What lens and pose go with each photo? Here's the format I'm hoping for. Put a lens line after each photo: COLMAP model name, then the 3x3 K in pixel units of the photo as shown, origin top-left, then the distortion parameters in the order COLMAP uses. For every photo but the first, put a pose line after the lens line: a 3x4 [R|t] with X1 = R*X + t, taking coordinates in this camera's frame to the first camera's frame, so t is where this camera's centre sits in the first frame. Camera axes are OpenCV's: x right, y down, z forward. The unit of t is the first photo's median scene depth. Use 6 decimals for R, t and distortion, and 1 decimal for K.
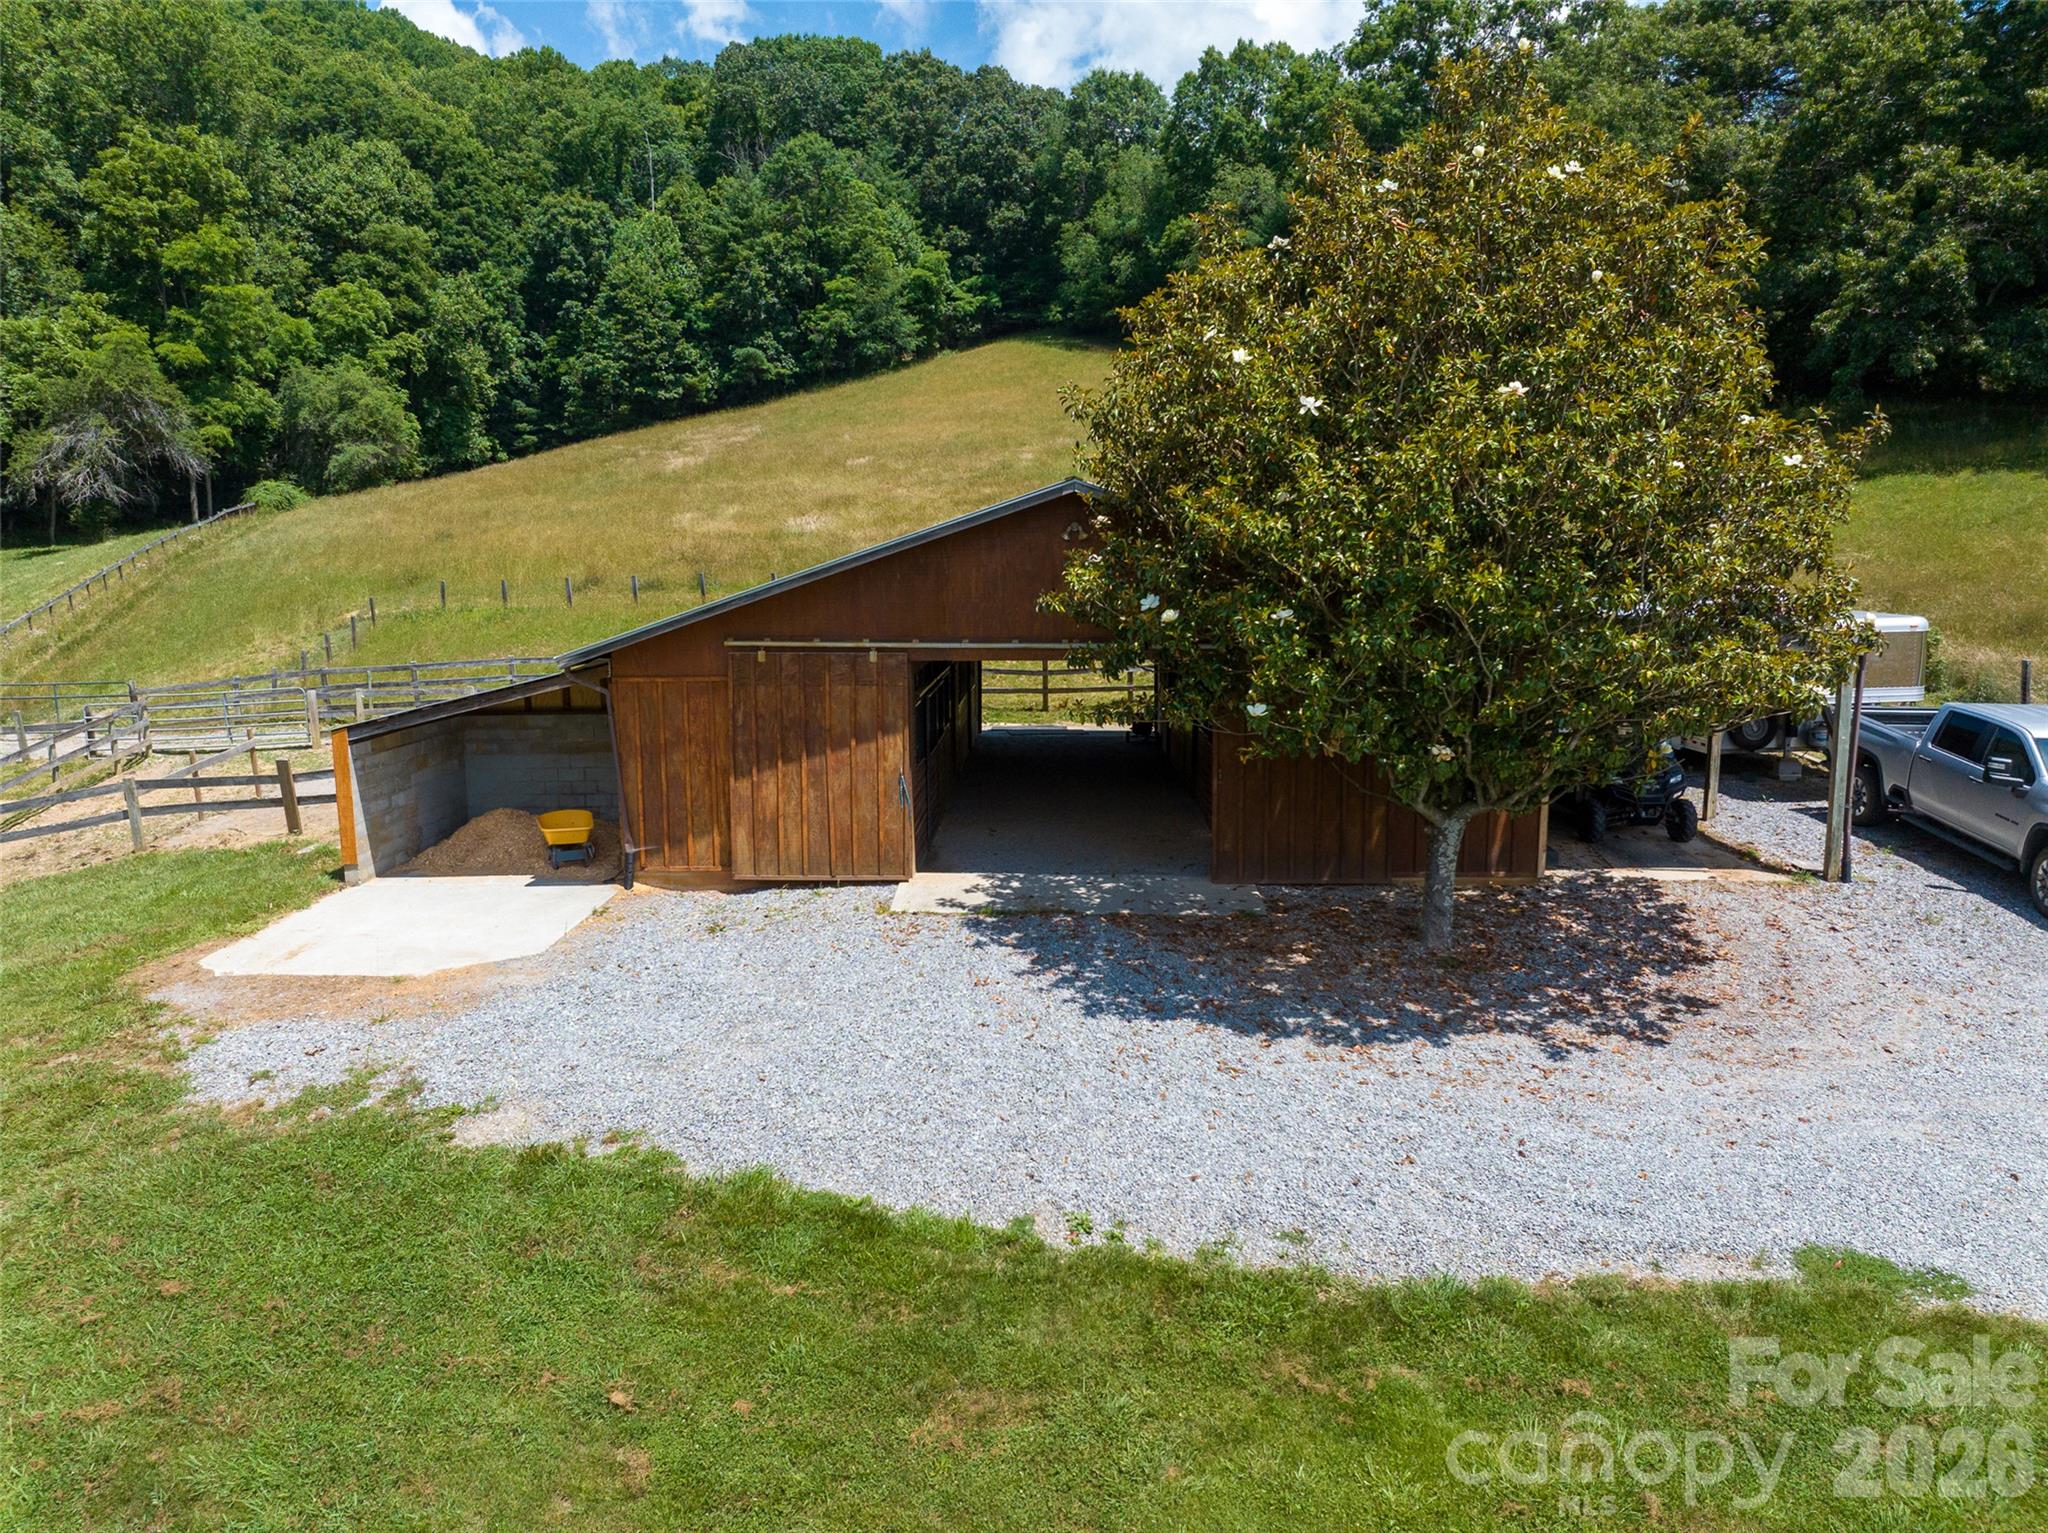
lens RADIAL K [[1430.9, 0, 1024.0], [0, 1430.9, 766.5], [0, 0, 1]] dist [-0.012359, -0.047193]
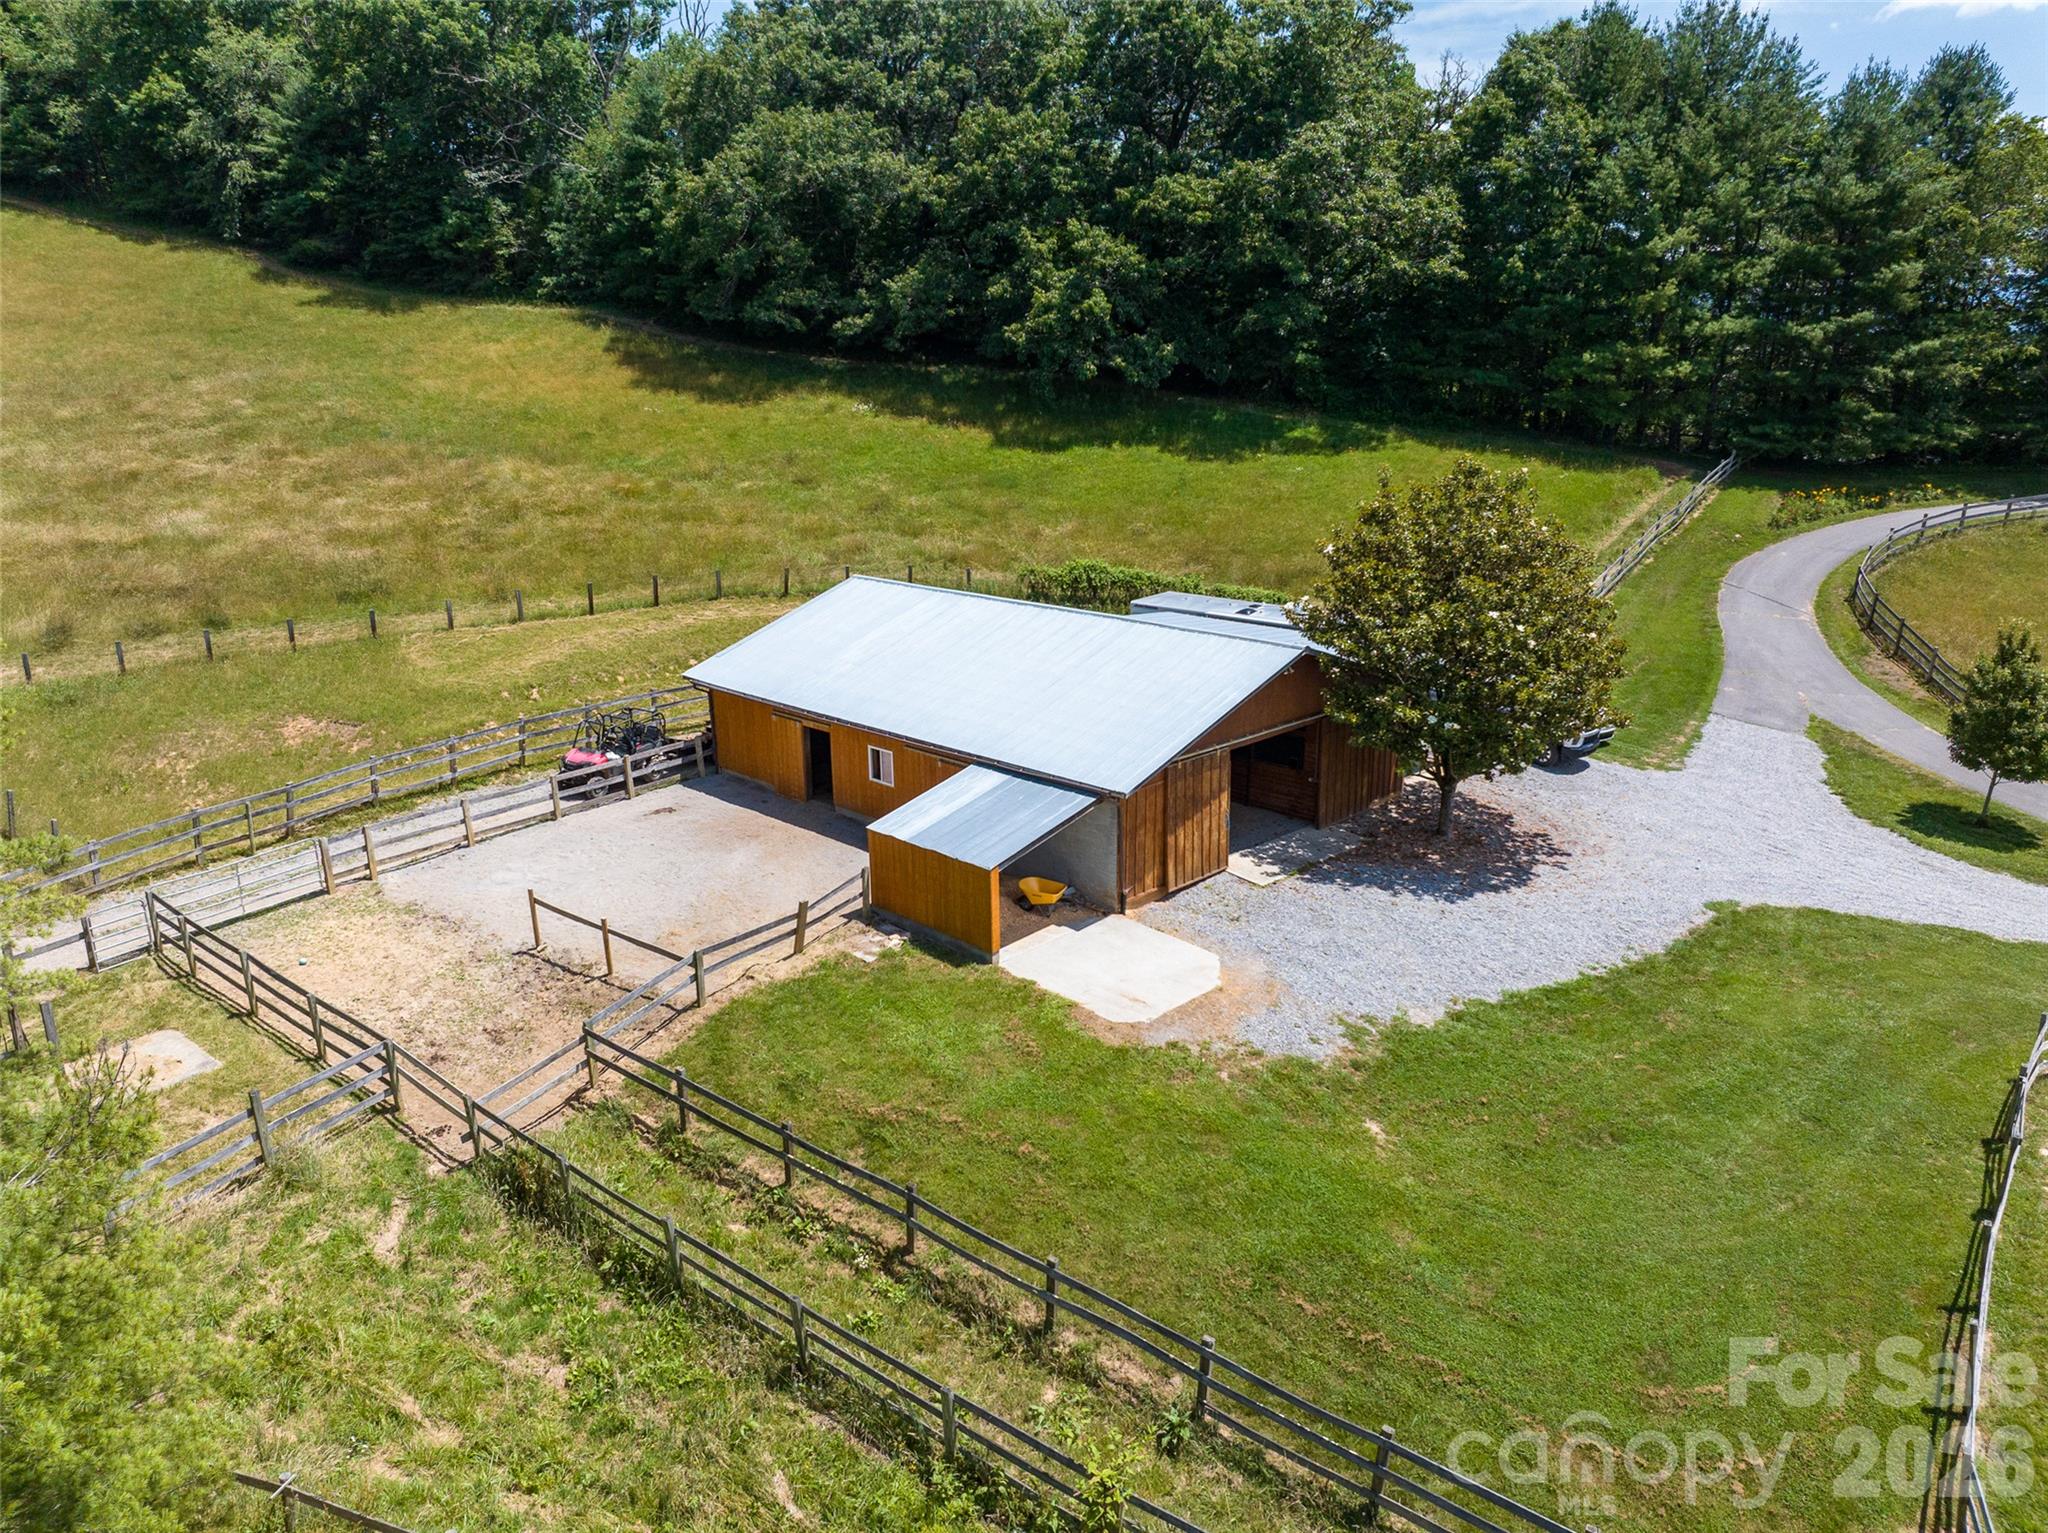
lens RADIAL K [[1430.9, 0, 1024.0], [0, 1430.9, 766.5], [0, 0, 1]] dist [-0.012359, -0.047193]
pose [[0.681371, -0.202297, 0.703426, -1.532991], [0.108932, 0.978371, 0.175852, -0.400411], [-0.723786, -0.043195, 0.688671, -0.063545]]
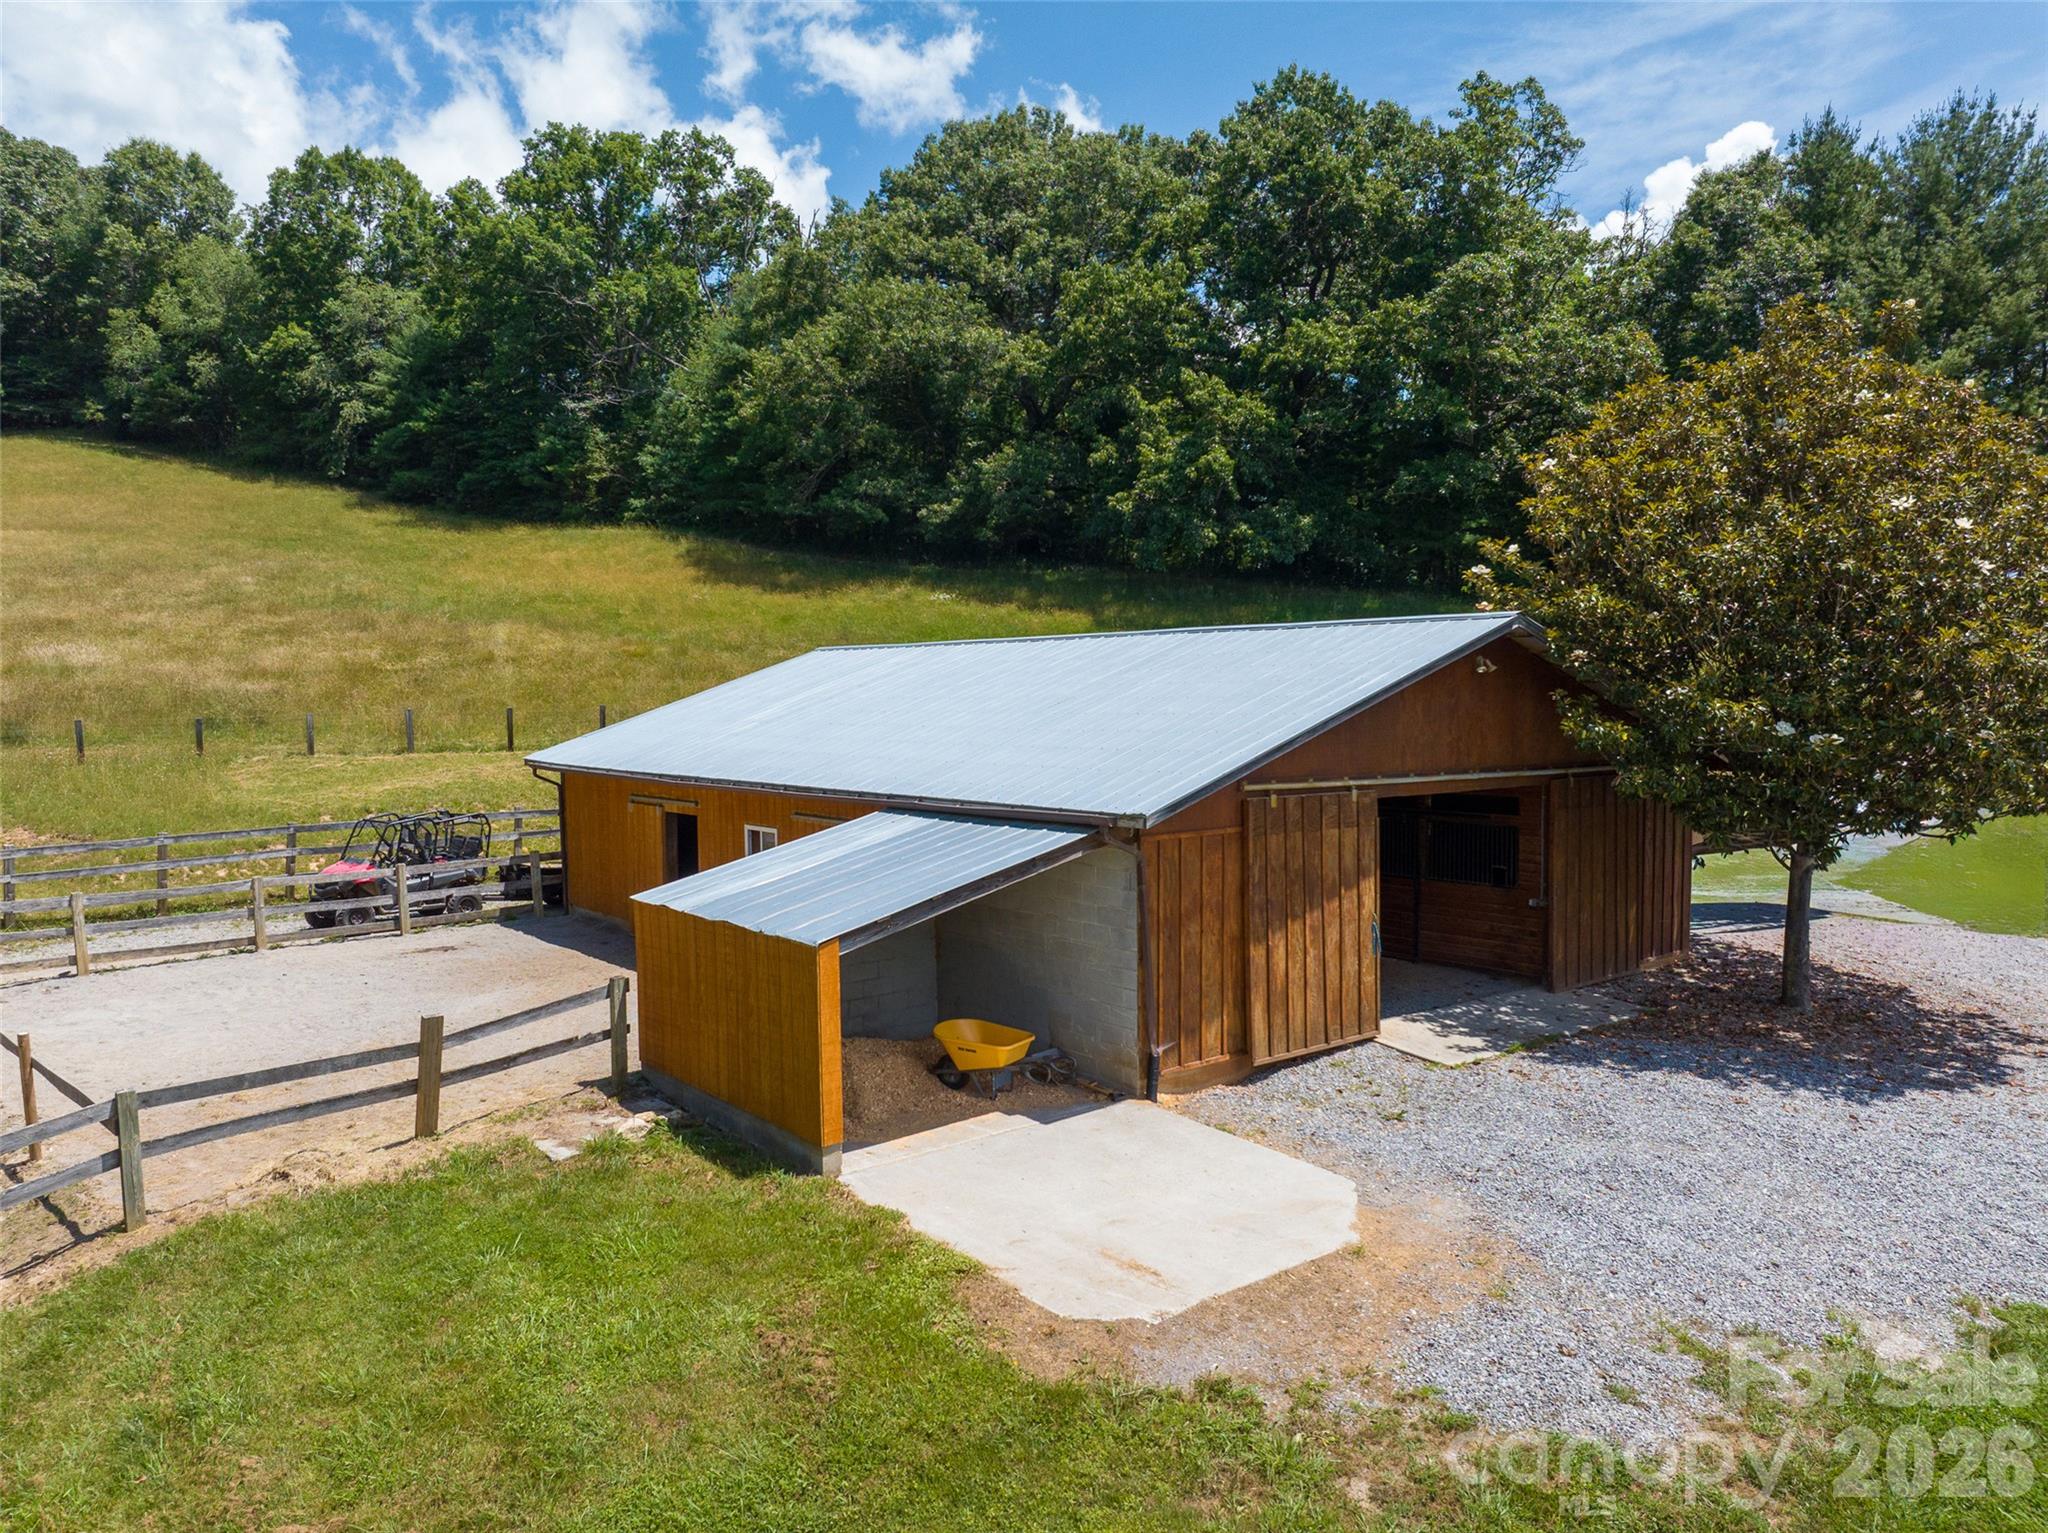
lens RADIAL K [[1437.4, 0, 1024.0], [0, 1437.4, 766.5], [0, 0, 1]] dist [-0.054087, 0.029510]
pose [[0.759053, -0.030589, 0.650310, -0.859253], [0.095700, 0.993287, -0.064980, -0.055402], [-0.643956, 0.111558, 0.756885, 0.434888]]
